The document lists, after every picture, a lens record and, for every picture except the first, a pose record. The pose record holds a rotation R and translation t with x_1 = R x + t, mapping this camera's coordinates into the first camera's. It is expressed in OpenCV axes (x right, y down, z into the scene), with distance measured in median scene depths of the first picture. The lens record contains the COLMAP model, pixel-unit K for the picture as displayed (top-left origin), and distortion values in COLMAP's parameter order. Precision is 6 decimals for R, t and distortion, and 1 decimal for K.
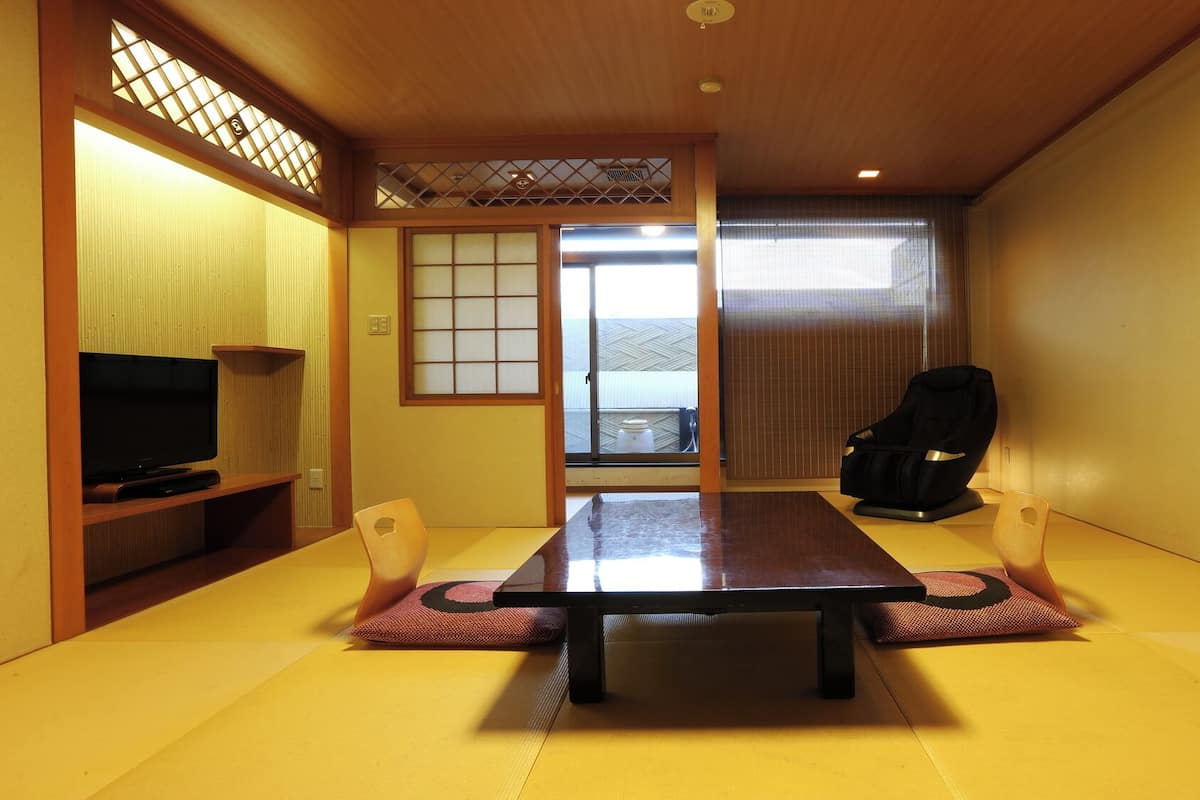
lens RADIAL K [[651.5, 0, 600.0], [0, 651.5, 400.0], [0, 0, 1]] dist [0.018016, 0.000822]
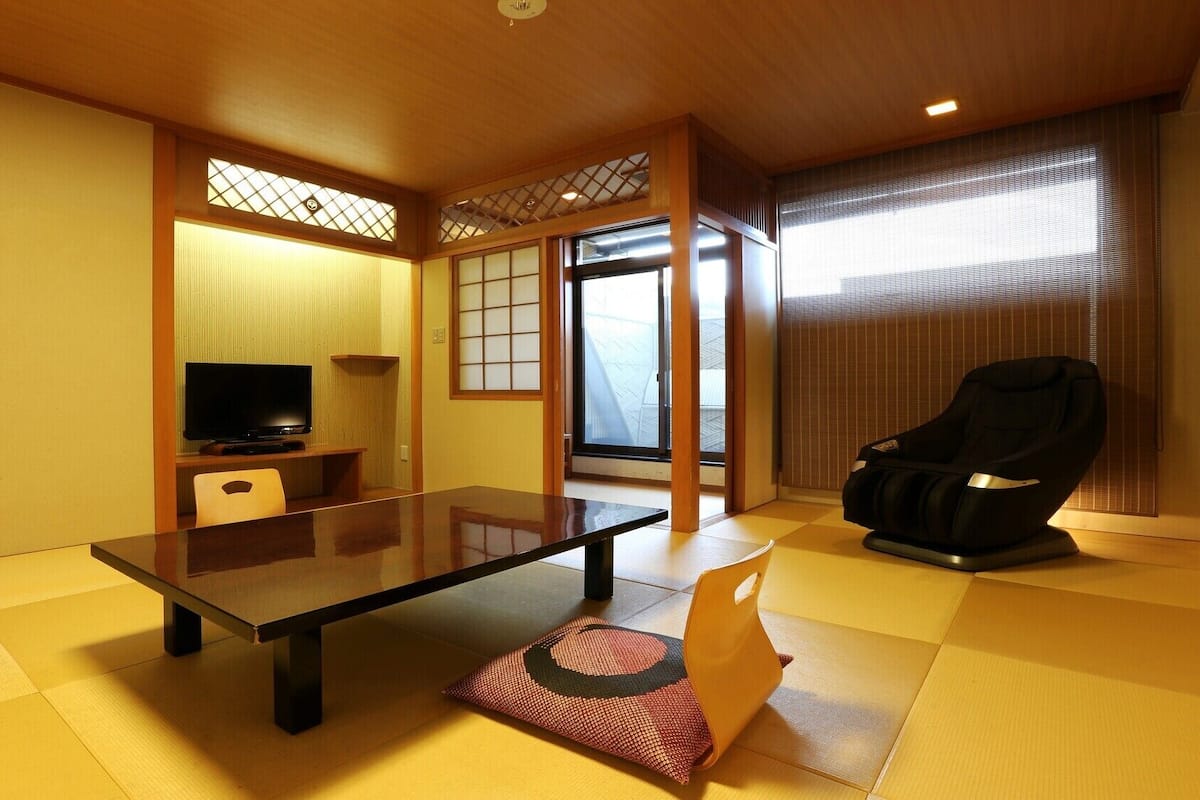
lens RADIAL K [[614.6, 0, 617.4], [0, 614.6, 384.5], [0, 0, 1]] dist [0.001884, 0.000541]
pose [[0.816998, 0.001264, -0.576639, 0.618478], [-0.015295, 0.999693, -0.019479, -0.001979], [0.576438, 0.024734, 0.816767, 0.228973]]
